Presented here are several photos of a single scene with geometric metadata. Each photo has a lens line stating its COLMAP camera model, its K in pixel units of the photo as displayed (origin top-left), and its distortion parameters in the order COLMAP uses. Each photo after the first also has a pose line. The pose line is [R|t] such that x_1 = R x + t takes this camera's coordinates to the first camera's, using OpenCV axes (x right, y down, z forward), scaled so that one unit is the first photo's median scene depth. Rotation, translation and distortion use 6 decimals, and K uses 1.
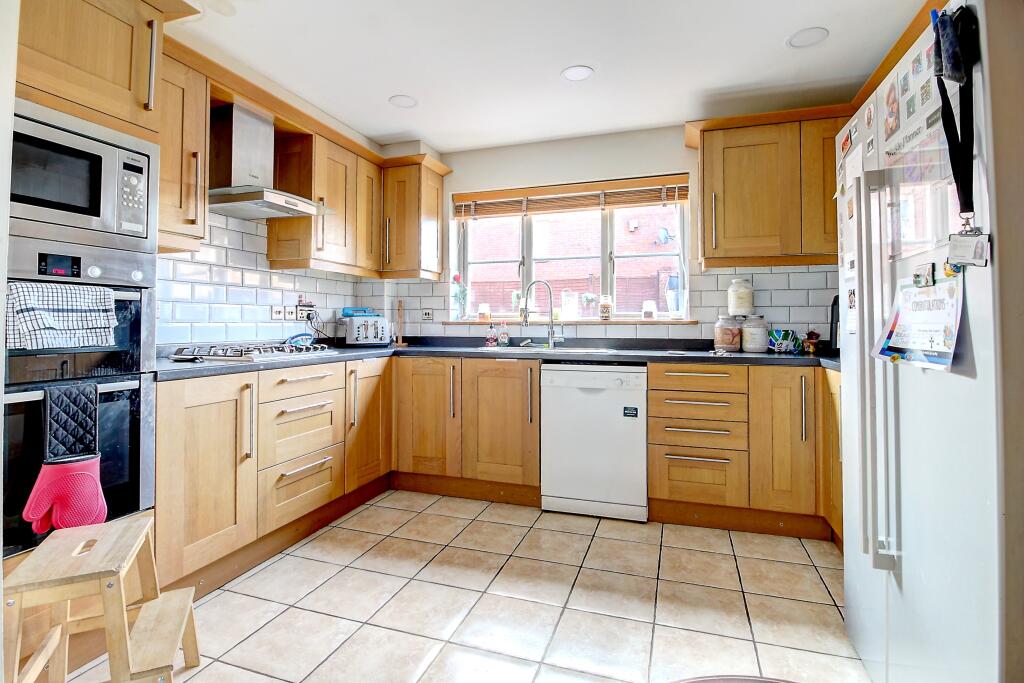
lens RADIAL K [[495.8, 0, 508.7], [0, 495.8, 328.8], [0, 0, 1]] dist [0.000826, 0.000031]
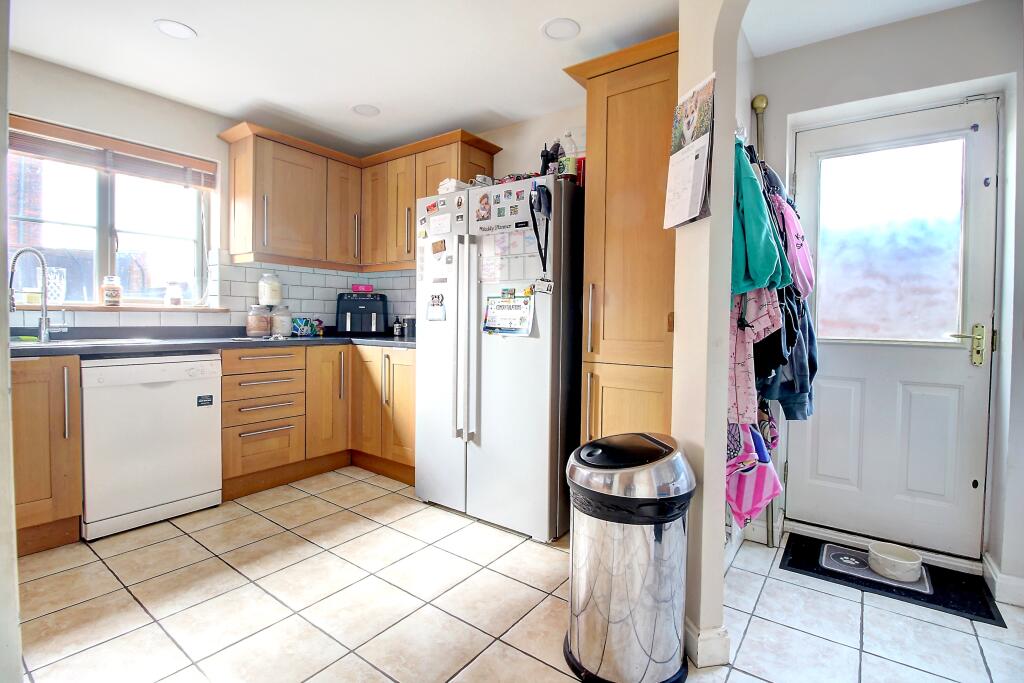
lens RADIAL K [[486.1, 0, 509.2], [0, 486.1, 357.4], [0, 0, 1]] dist [-0.024095, -0.000156]
pose [[0.298331, -0.071664, 0.951768, -0.477507], [-0.008178, 0.996949, 0.077629, 0.002406], [-0.954427, -0.030943, 0.296835, 0.137648]]
